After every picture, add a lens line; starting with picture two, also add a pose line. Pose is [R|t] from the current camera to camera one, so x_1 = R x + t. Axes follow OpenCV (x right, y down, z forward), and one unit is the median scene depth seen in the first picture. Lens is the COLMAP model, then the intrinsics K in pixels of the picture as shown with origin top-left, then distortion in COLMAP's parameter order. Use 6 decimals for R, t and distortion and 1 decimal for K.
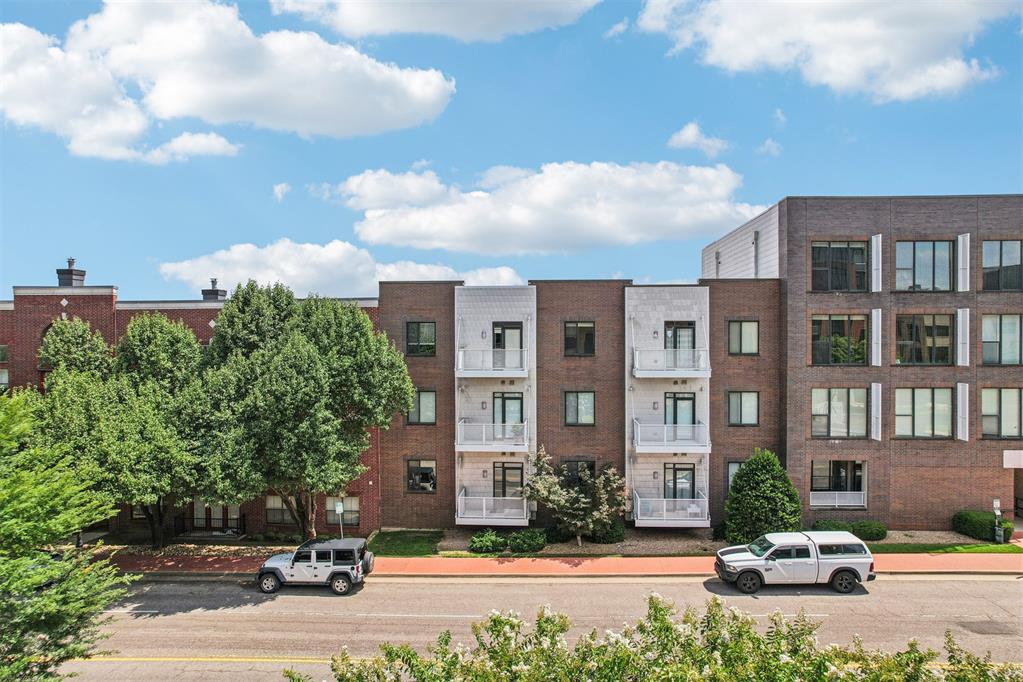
lens RADIAL K [[658.6, 0, 517.4], [0, 658.6, 341.4], [0, 0, 1]] dist [-0.081318, 0.071655]
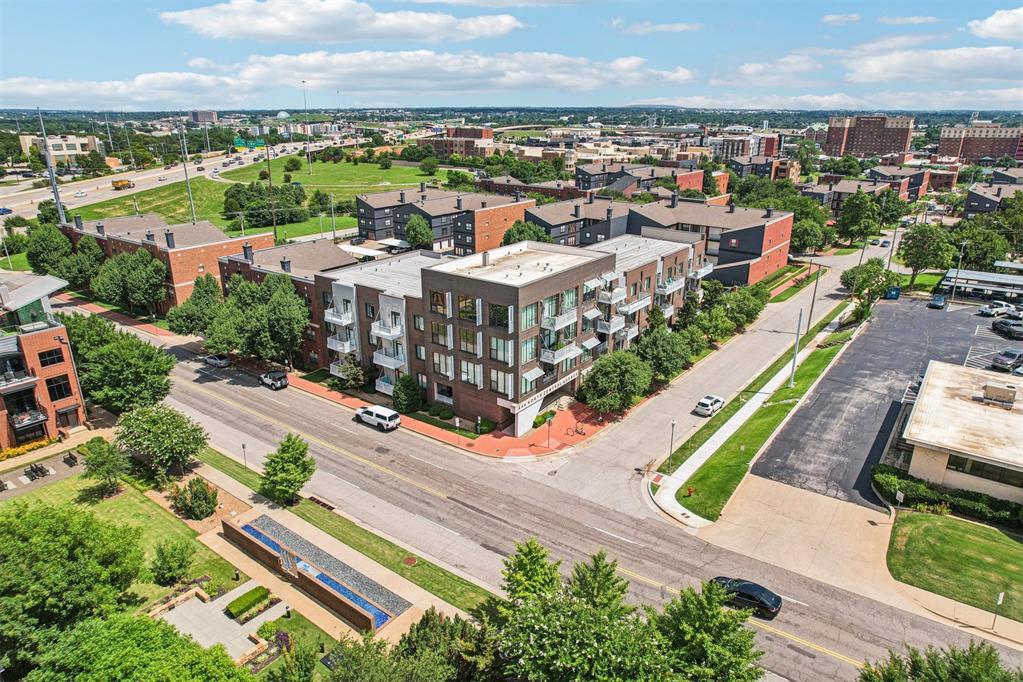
lens RADIAL K [[658.6, 0, 517.4], [0, 658.6, 341.4], [0, 0, 1]] dist [-0.081318, 0.071655]
pose [[0.835782, 0.187715, -0.515977, 1.916663], [-0.007590, 0.943603, 0.330992, -0.739791], [0.549009, -0.272721, 0.790071, -0.657538]]
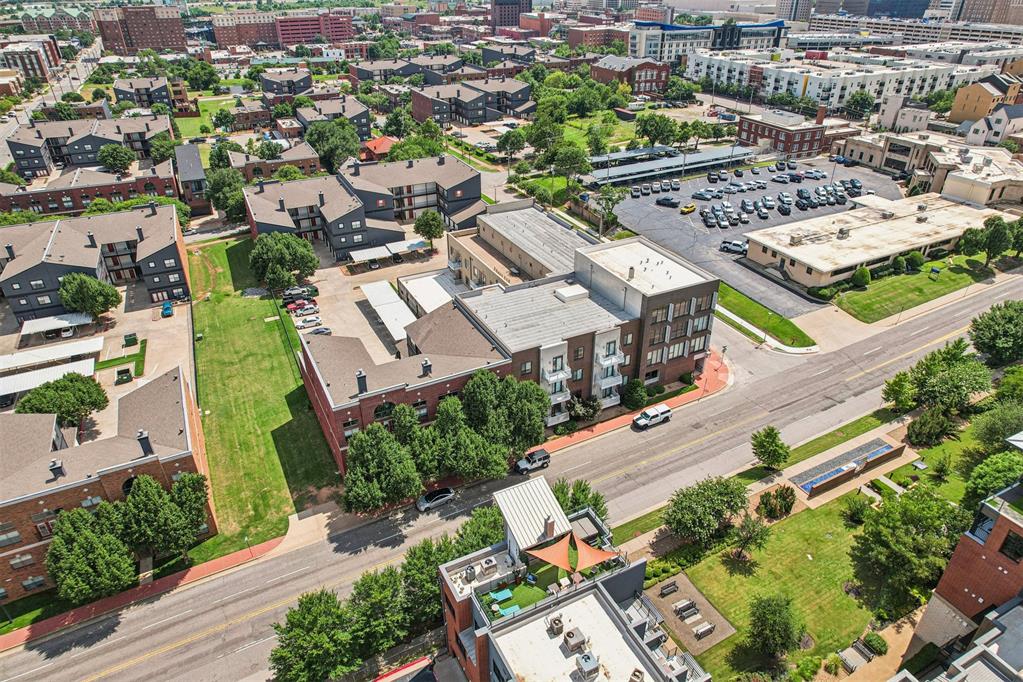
lens RADIAL K [[658.6, 0, 517.4], [0, 658.6, 341.4], [0, 0, 1]] dist [-0.081318, 0.071655]
pose [[0.861025, -0.254838, 0.440107, -1.395572], [0.004619, 0.869275, 0.494307, -1.487083], [-0.508542, -0.423578, 0.749644, -0.942815]]
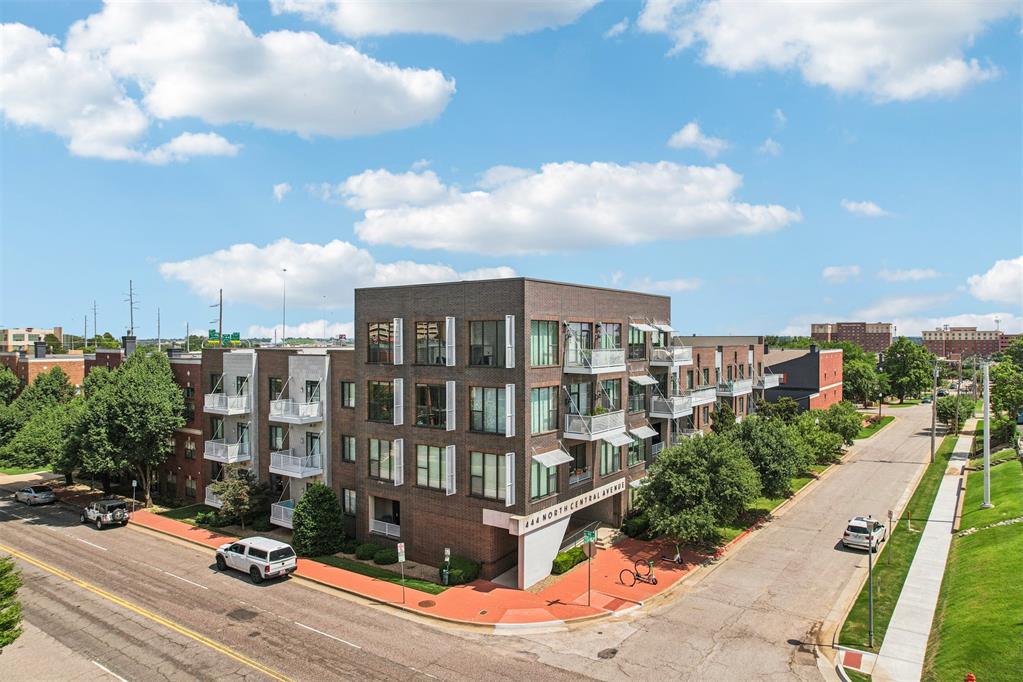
lens RADIAL K [[658.6, 0, 517.4], [0, 658.6, 341.4], [0, 0, 1]] dist [-0.081318, 0.071655]
pose [[0.847475, 0.002329, -0.530830, 1.408310], [-0.004146, 0.999989, -0.002232, -0.118454], [0.530819, 0.004093, 0.847475, 0.066652]]
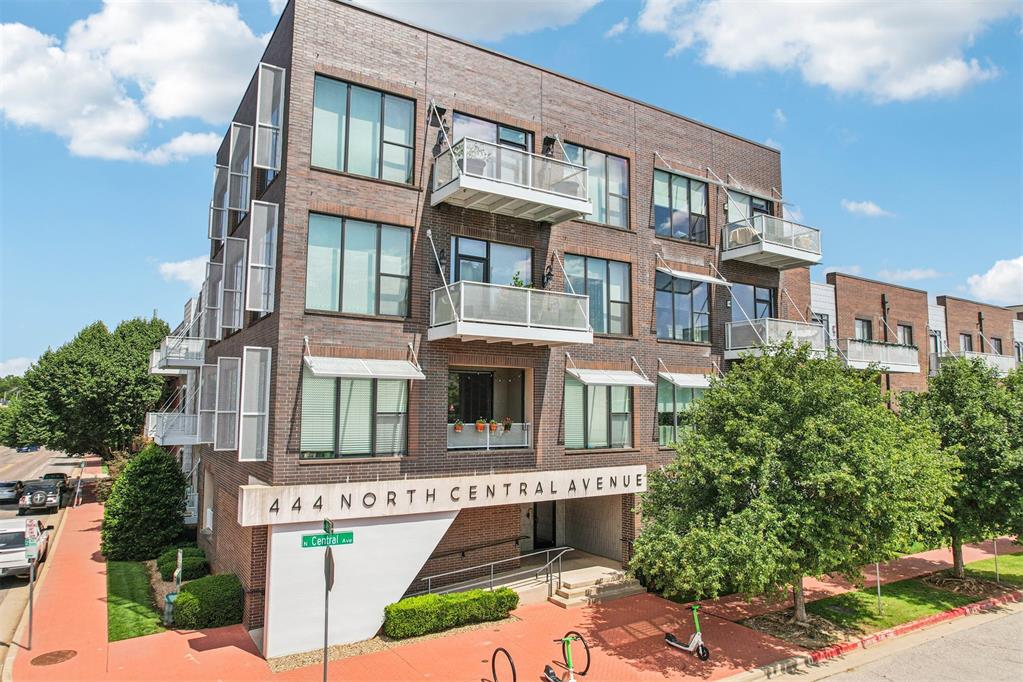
lens RADIAL K [[658.6, 0, 517.4], [0, 658.6, 341.4], [0, 0, 1]] dist [-0.081318, 0.071655]
pose [[0.587255, -0.077730, -0.805661, 1.344240], [-0.012772, 0.994364, -0.105245, 0.110393], [0.809302, 0.072096, 0.582952, 0.850517]]
